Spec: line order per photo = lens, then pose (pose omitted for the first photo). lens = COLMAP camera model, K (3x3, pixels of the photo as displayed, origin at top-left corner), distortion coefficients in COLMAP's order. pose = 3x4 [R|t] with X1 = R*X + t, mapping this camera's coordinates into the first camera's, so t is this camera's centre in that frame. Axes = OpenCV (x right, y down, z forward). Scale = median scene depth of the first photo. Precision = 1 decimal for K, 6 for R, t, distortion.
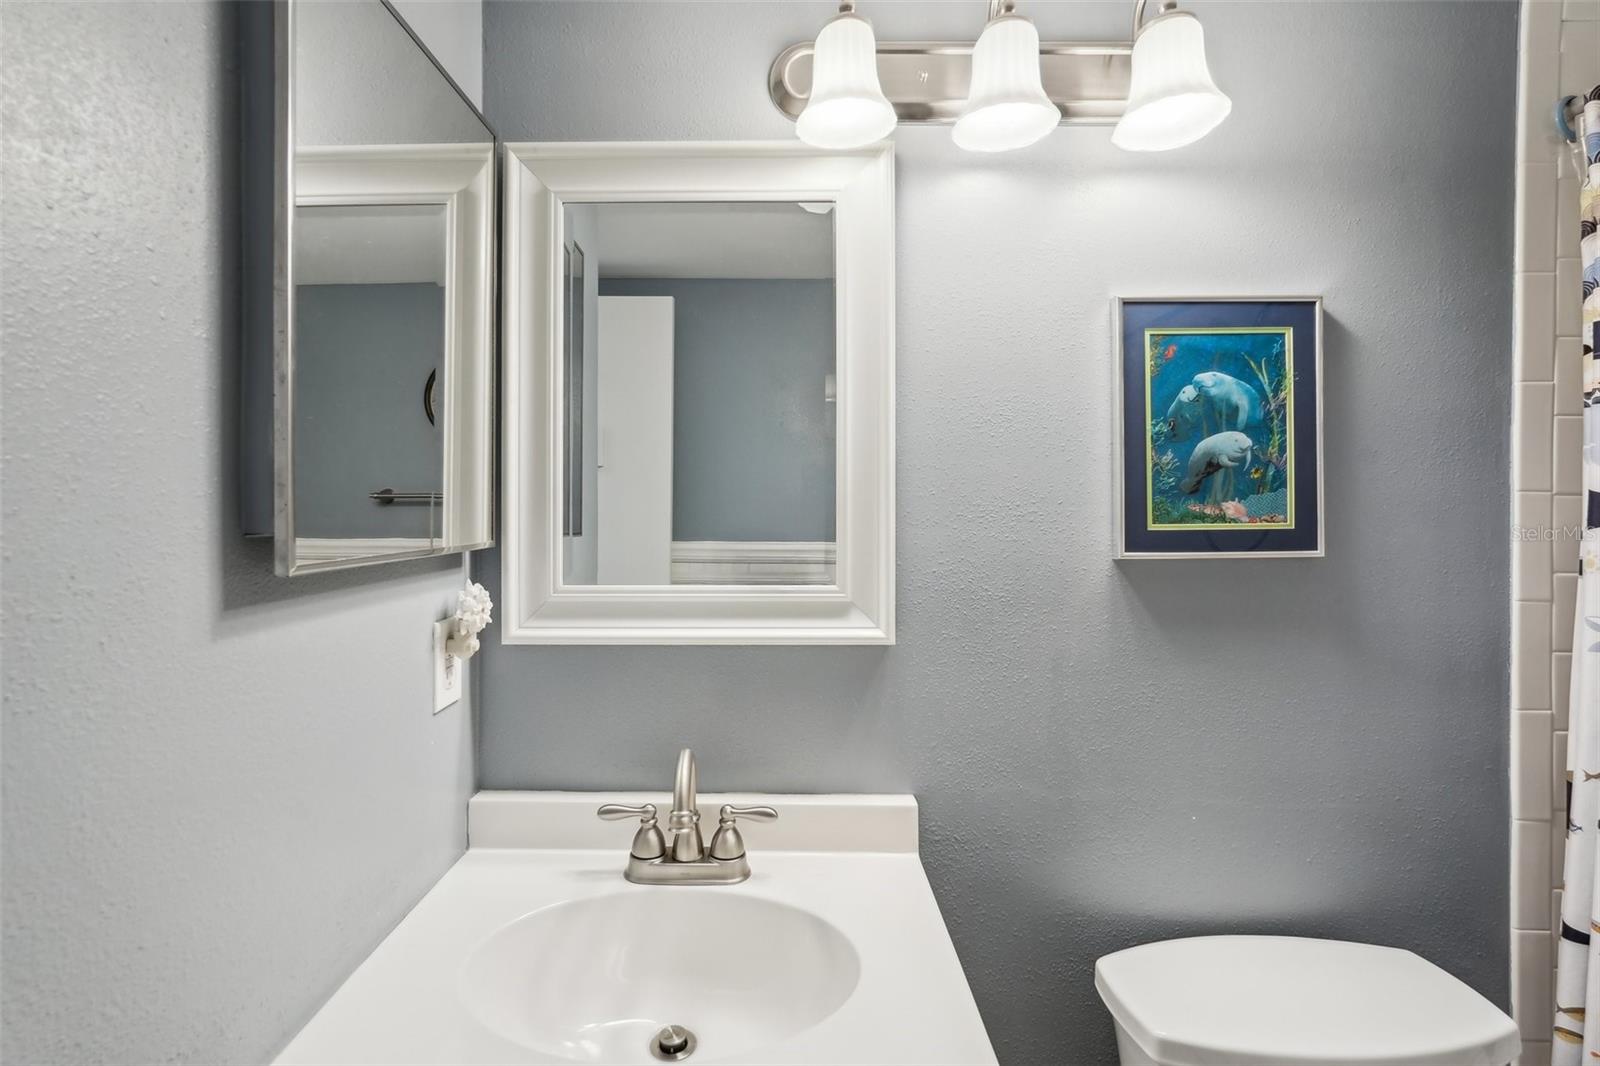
lens RADIAL K [[721.5, 0, 806.1], [0, 721.5, 510.9], [0, 0, 1]] dist [-0.002282, 0.000225]
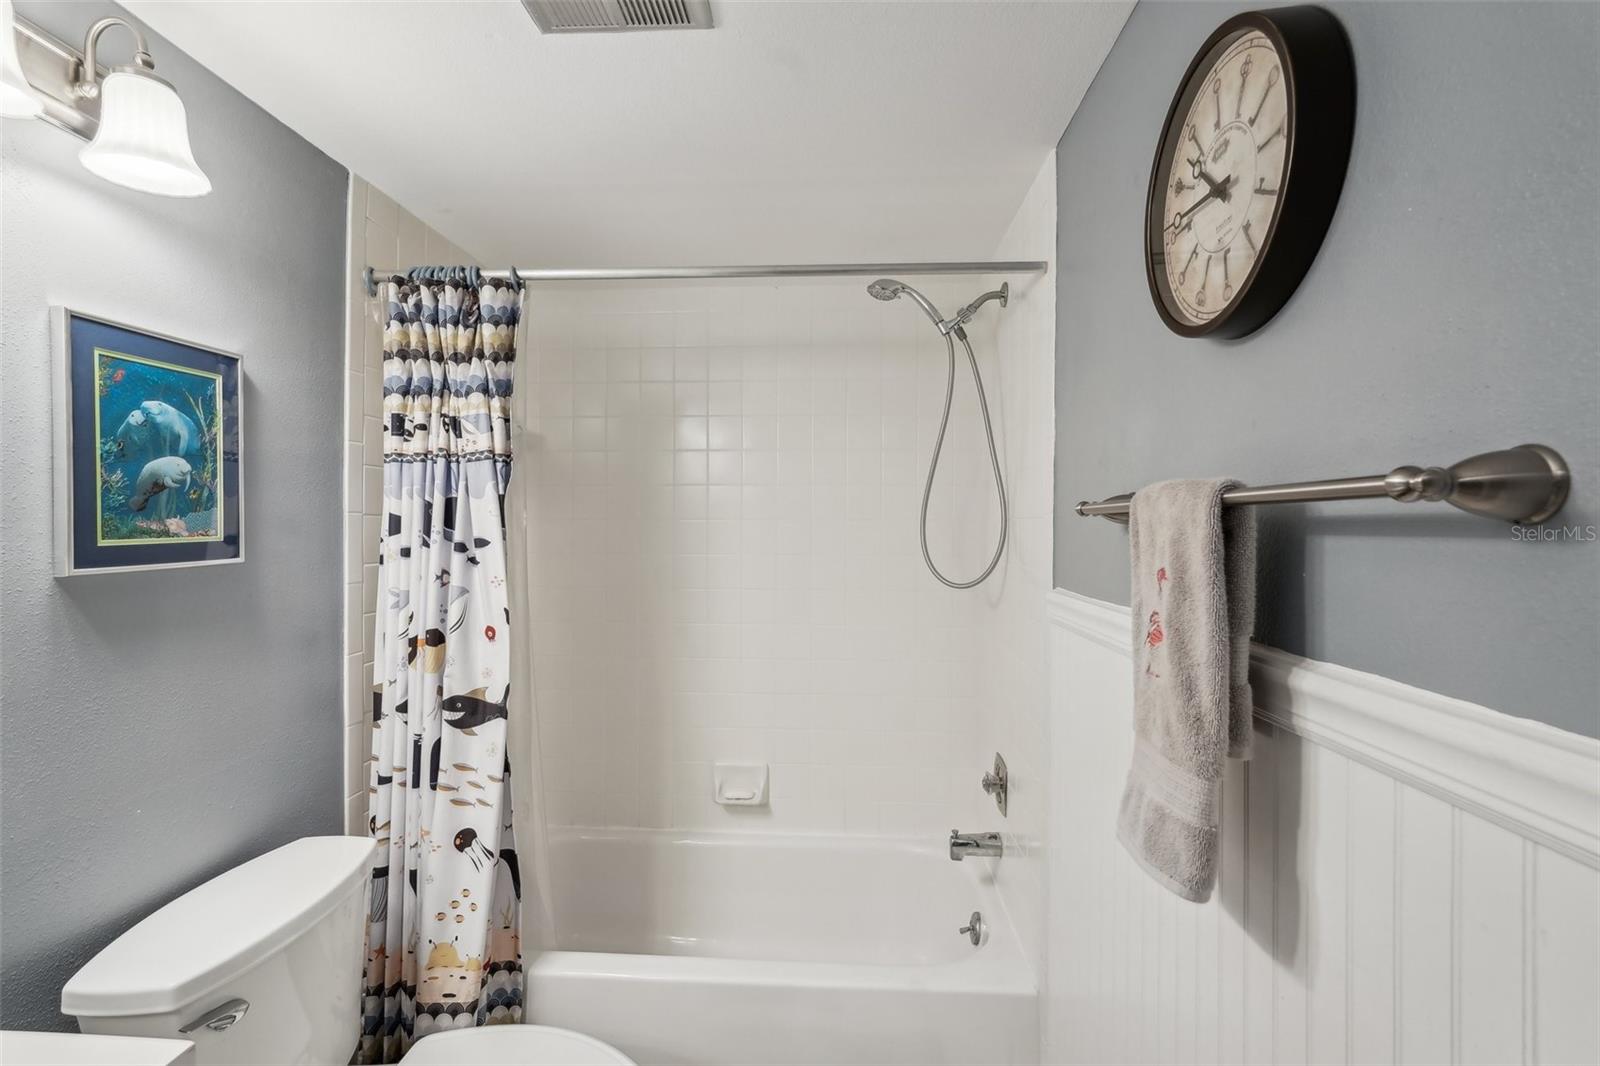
lens RADIAL K [[728.8, 0, 805.4], [0, 728.8, 530.7], [0, 0, 1]] dist [-0.002278, 0.006458]
pose [[0.052817, -0.013007, 0.998519, -0.506514], [-0.003893, 0.999905, 0.013231, -0.012631], [-0.998597, -0.004586, 0.052762, -0.053555]]
